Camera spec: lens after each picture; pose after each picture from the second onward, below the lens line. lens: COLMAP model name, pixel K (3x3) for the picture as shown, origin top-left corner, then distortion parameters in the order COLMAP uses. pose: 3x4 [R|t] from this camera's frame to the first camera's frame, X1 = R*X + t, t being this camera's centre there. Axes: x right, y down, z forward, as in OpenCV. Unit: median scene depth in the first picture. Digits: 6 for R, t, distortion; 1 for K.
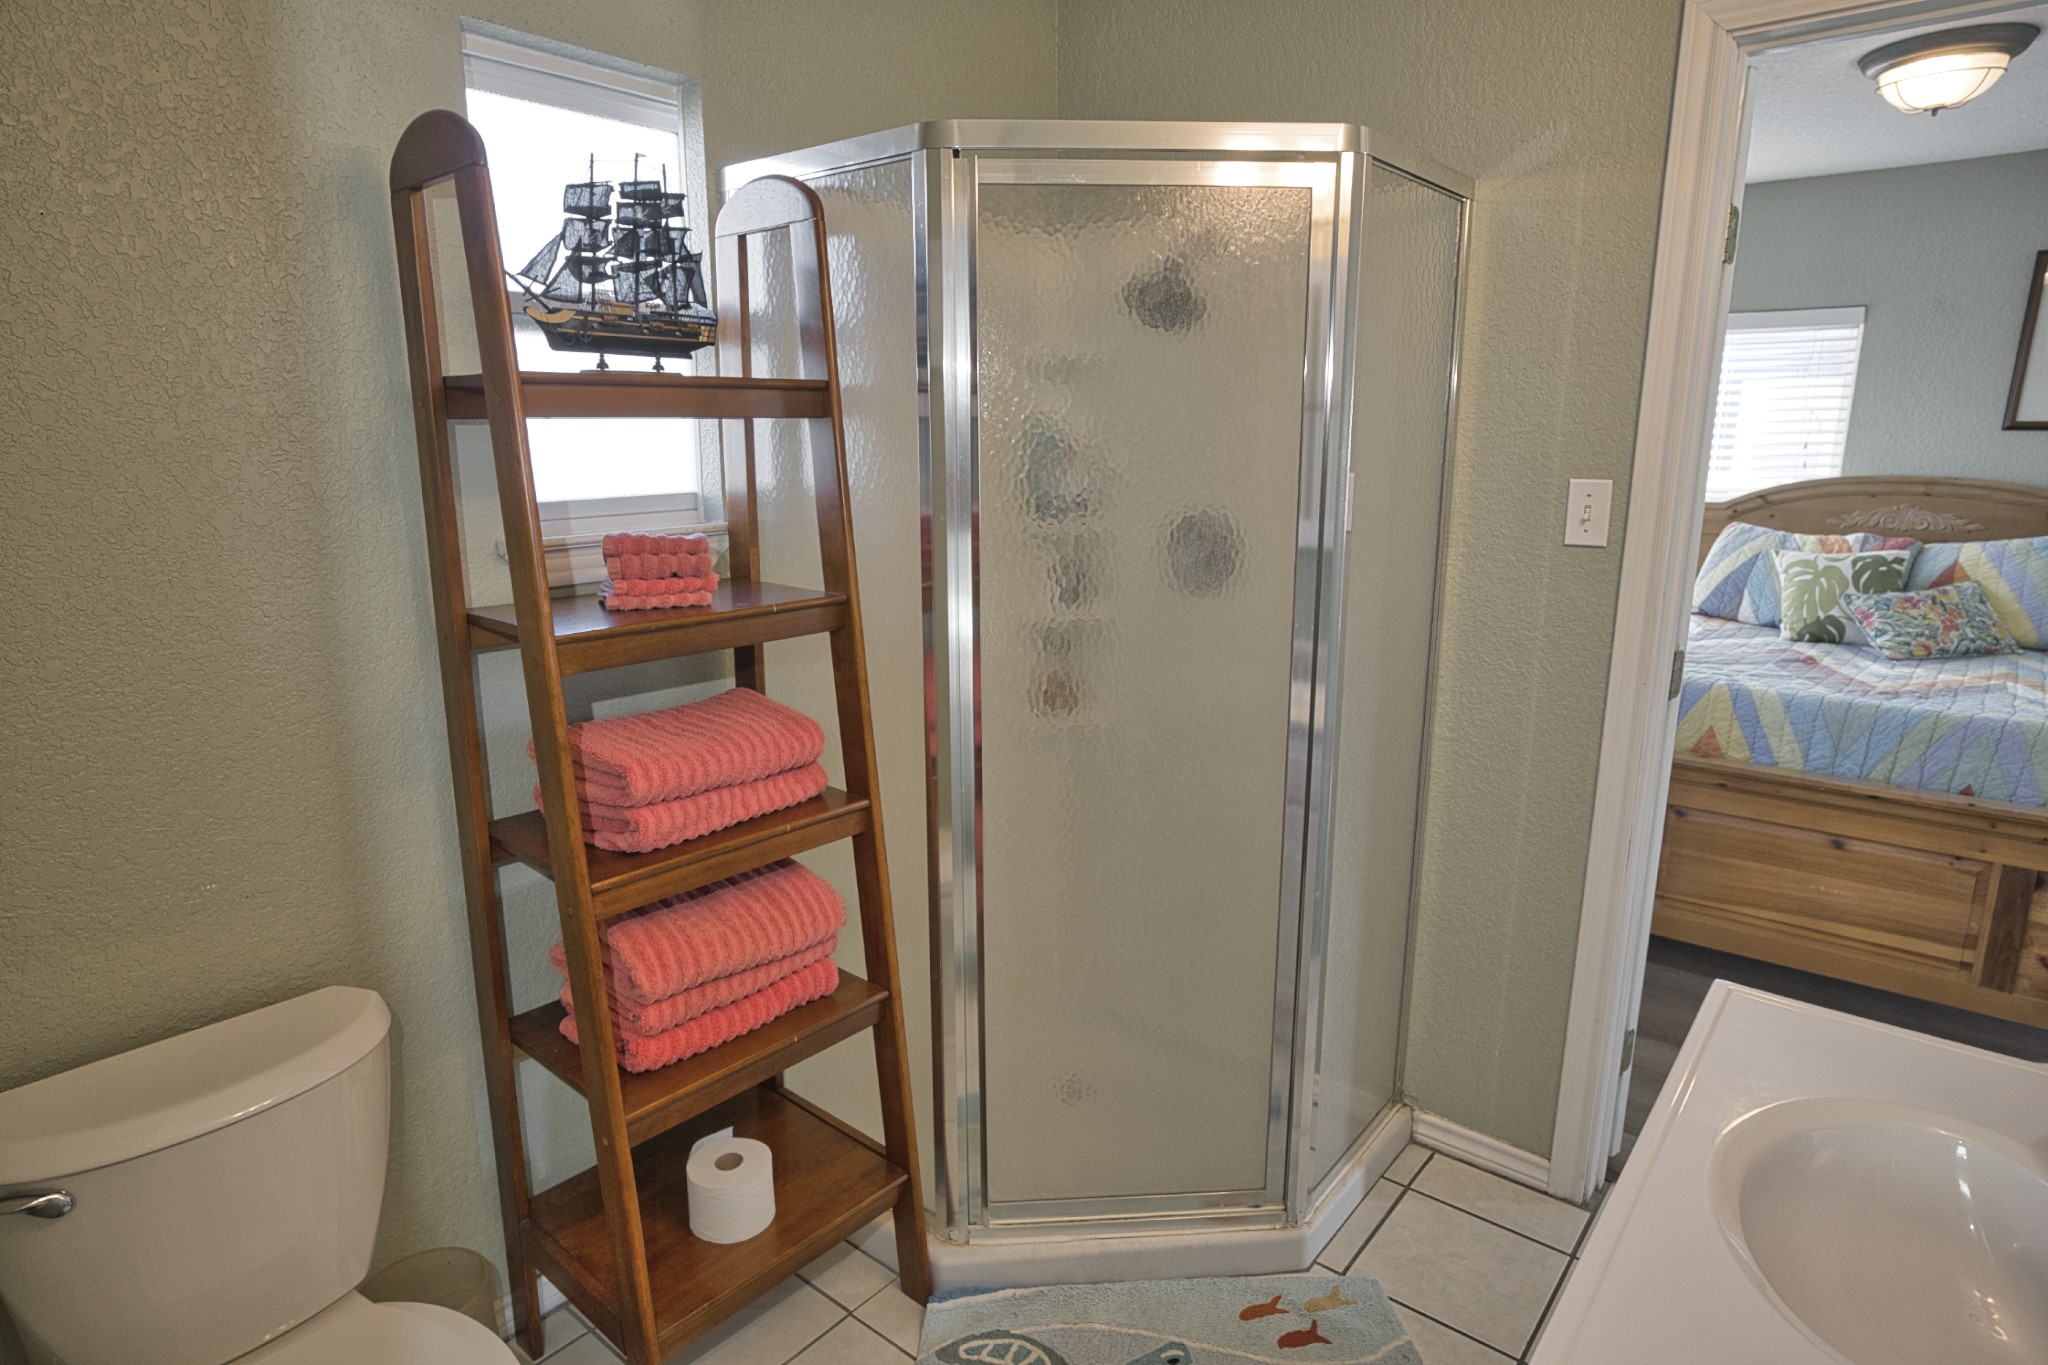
lens RADIAL K [[1164.5, 0, 1020.1], [0, 1164.5, 676.0], [0, 0, 1]] dist [-0.034937, 0.028105]
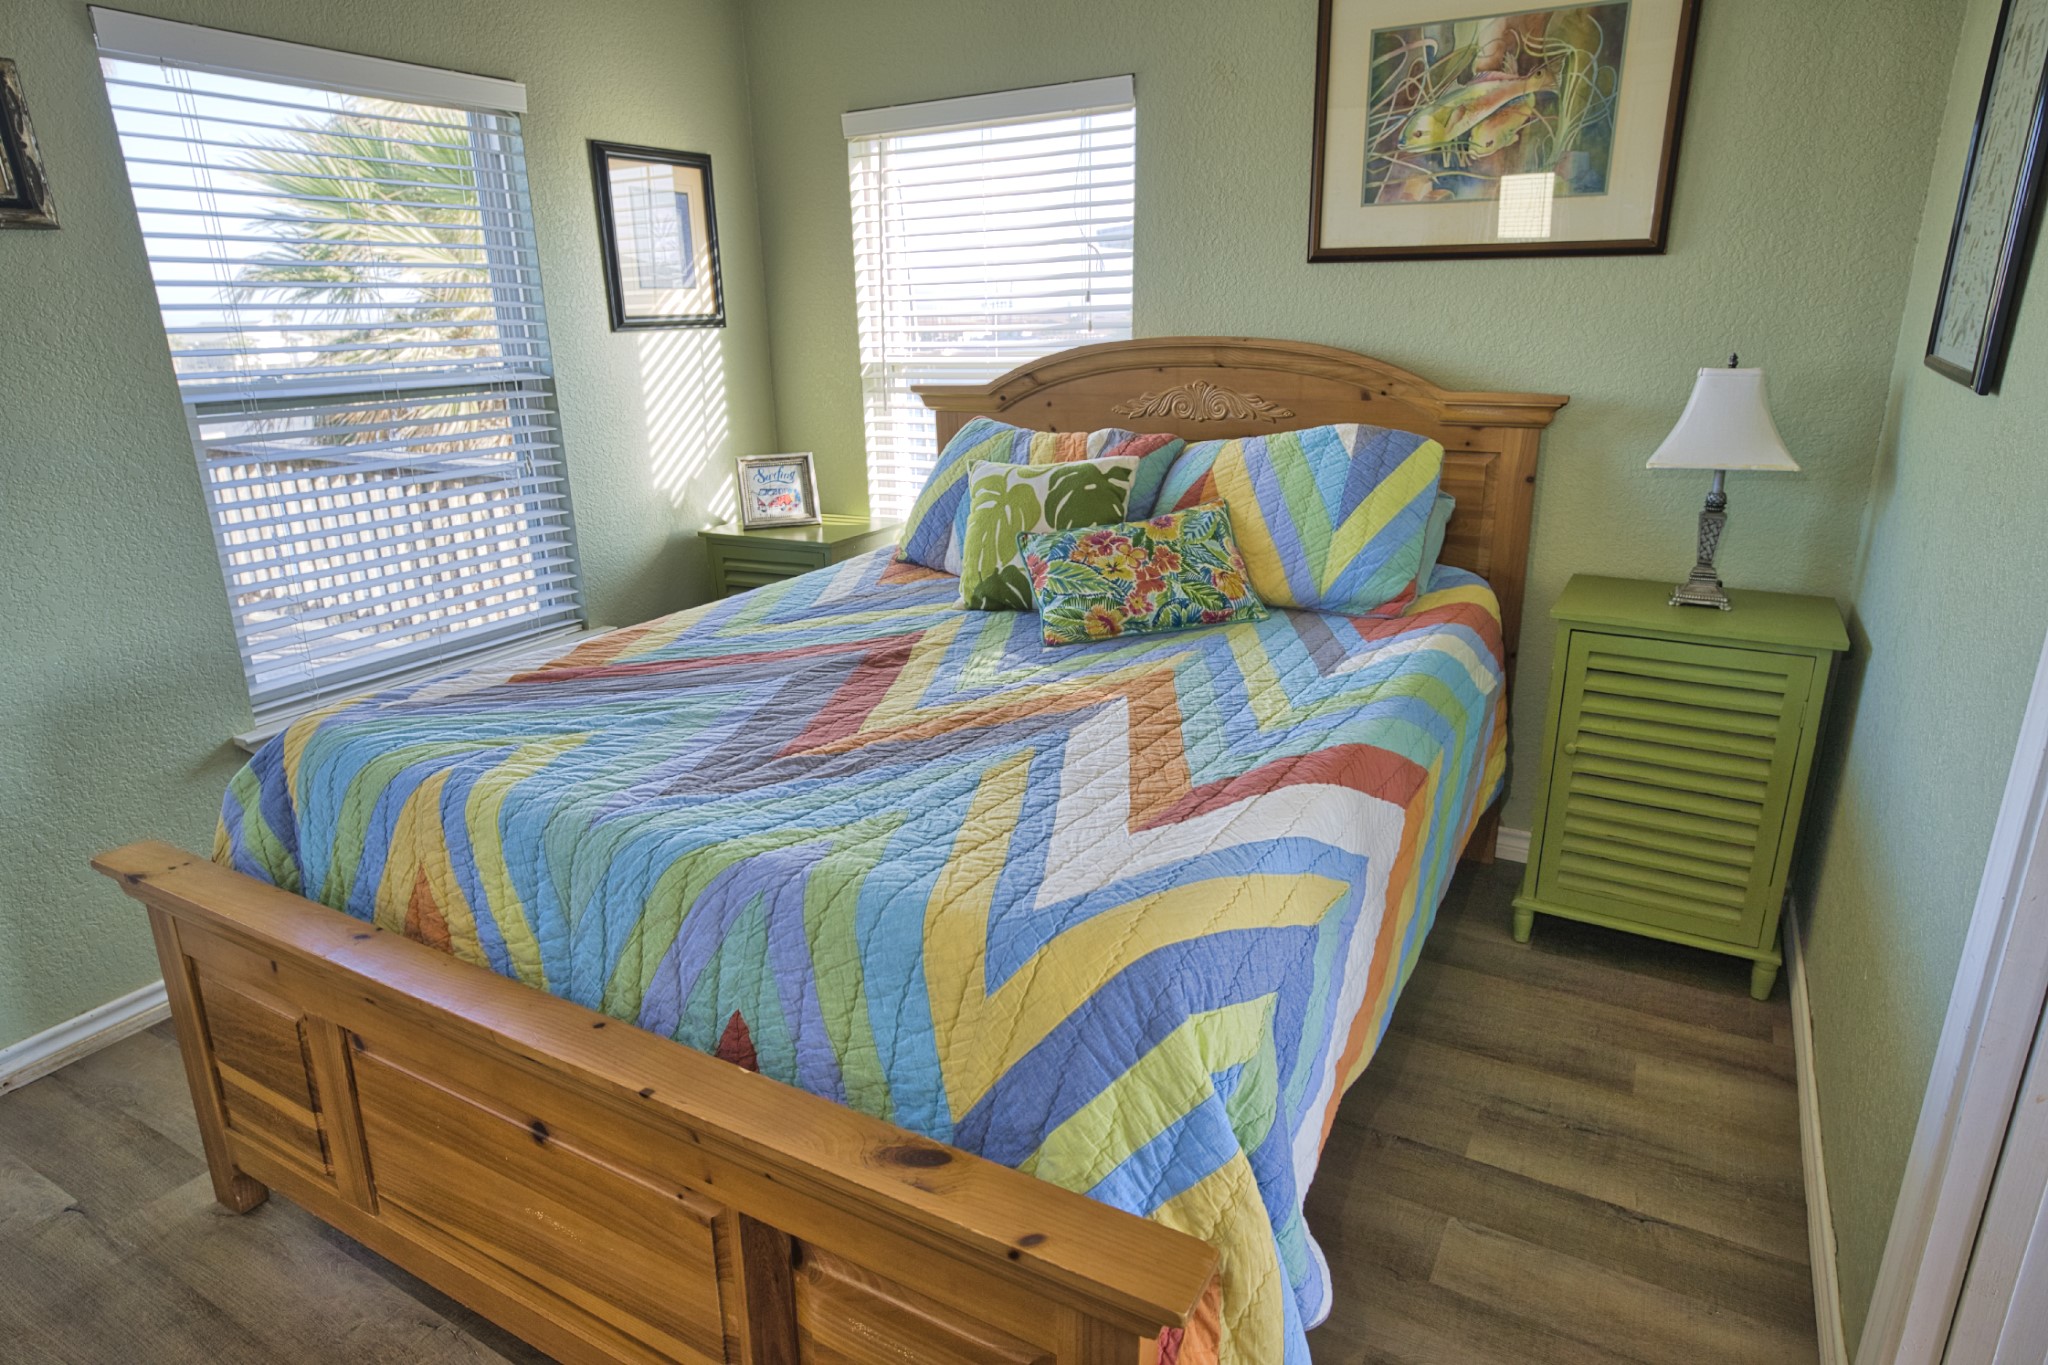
lens RADIAL K [[1164.5, 0, 1017.1], [0, 1164.5, 673.9], [0, 0, 1]] dist [-0.034937, 0.028105]
pose [[0.986283, -0.068068, 0.150376, 0.603206], [0.055155, 0.994554, 0.088437, -0.050063], [-0.155577, -0.078930, 0.984665, 0.374790]]
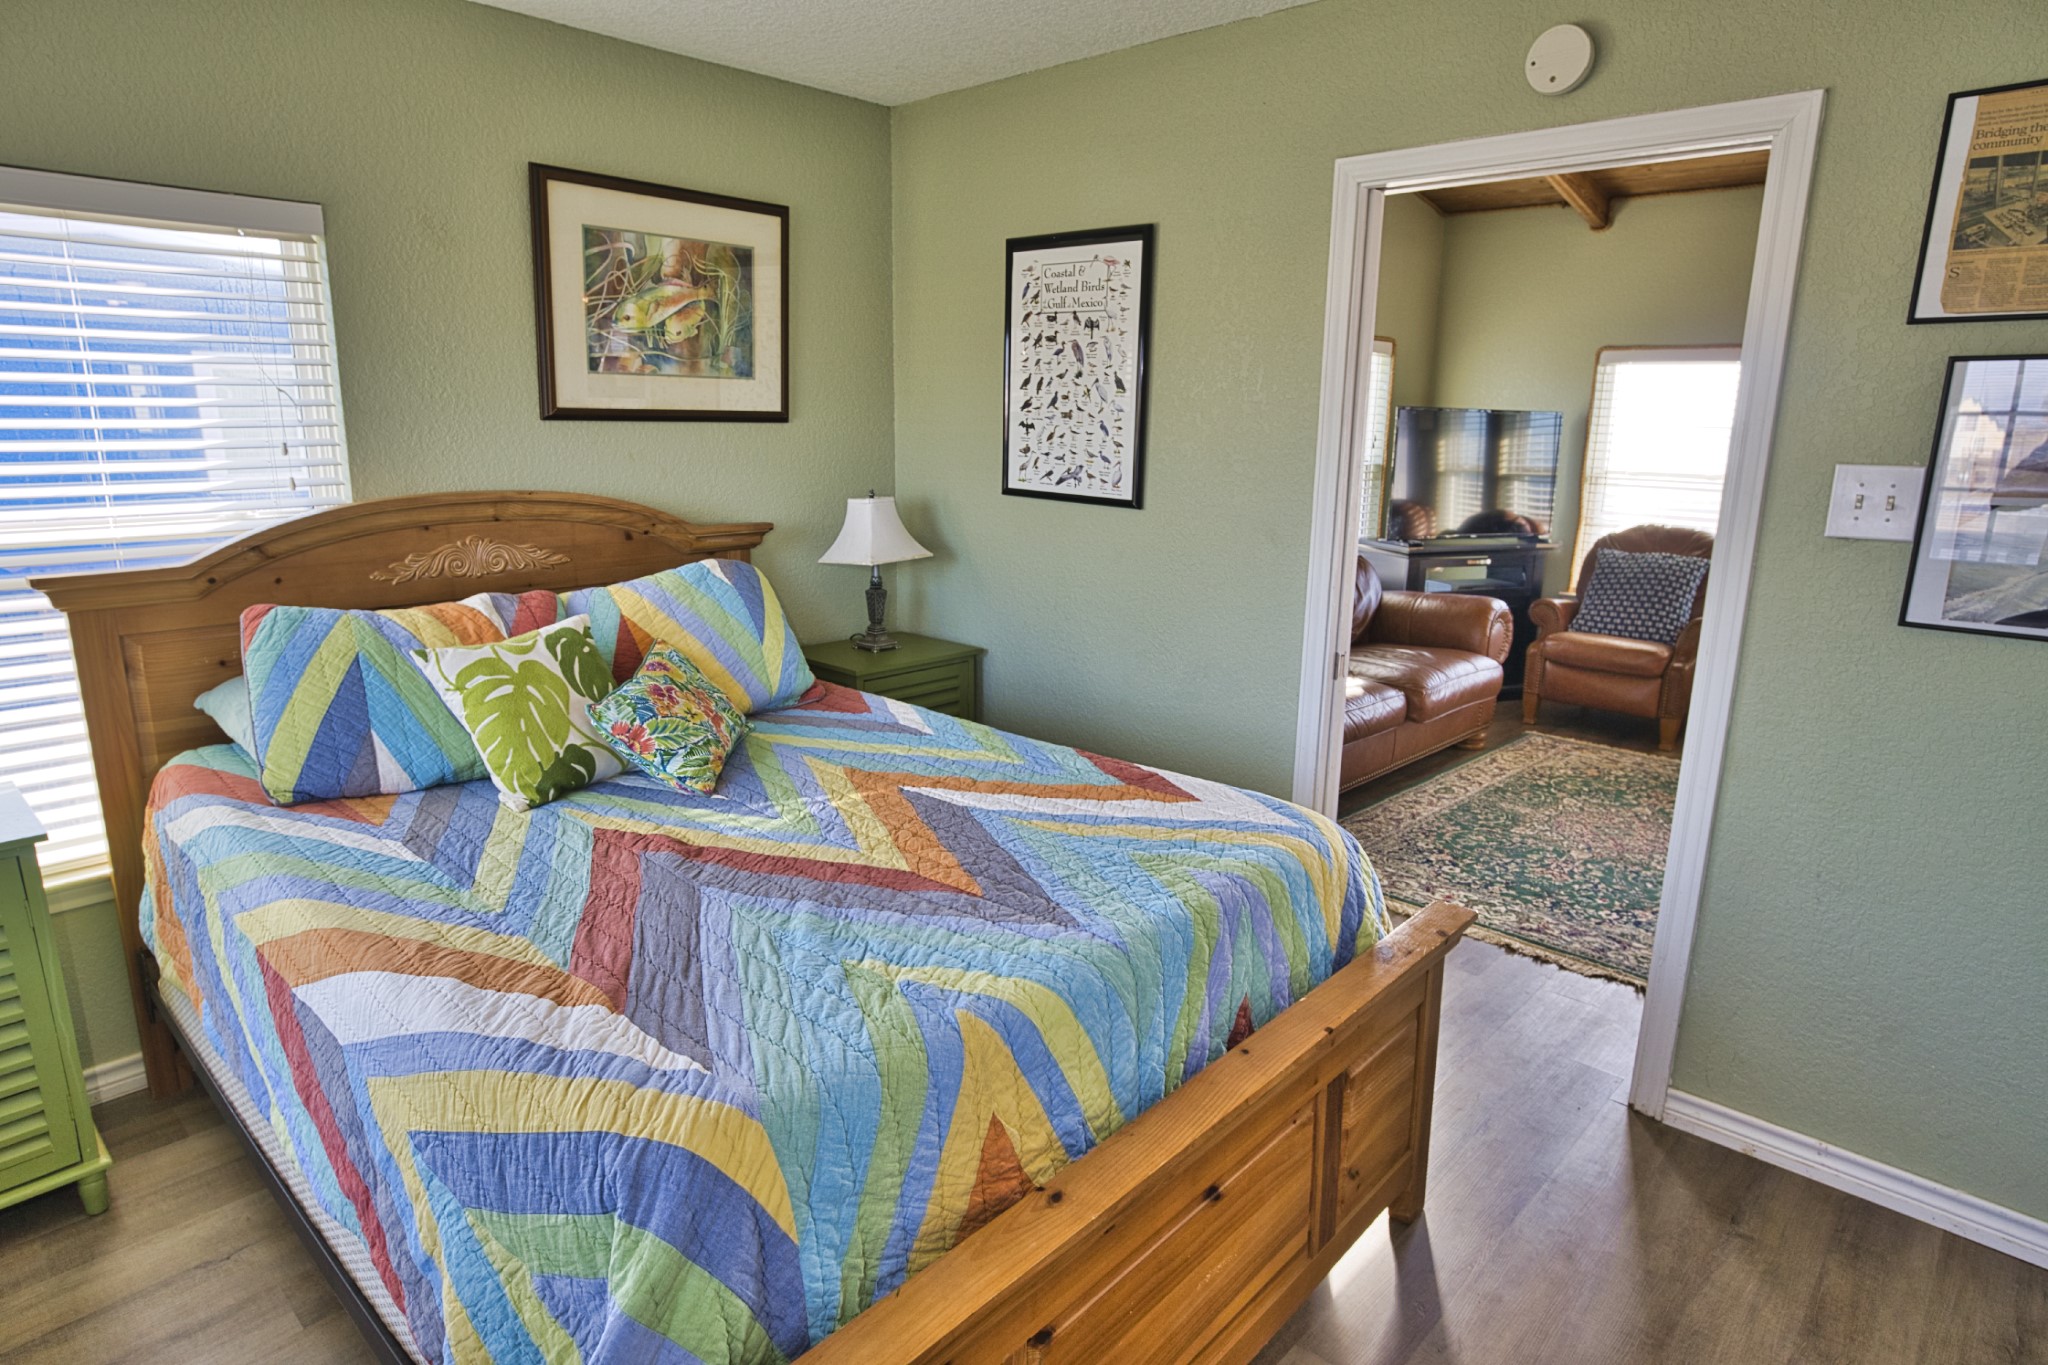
lens RADIAL K [[1164.5, 0, 1019.3], [0, 1164.5, 676.5], [0, 0, 1]] dist [-0.034937, 0.028105]
pose [[0.062271, -0.224298, 0.972529, 0.159273], [0.200897, 0.957293, 0.207920, -0.160090], [-0.977631, 0.182430, 0.104672, 0.707105]]
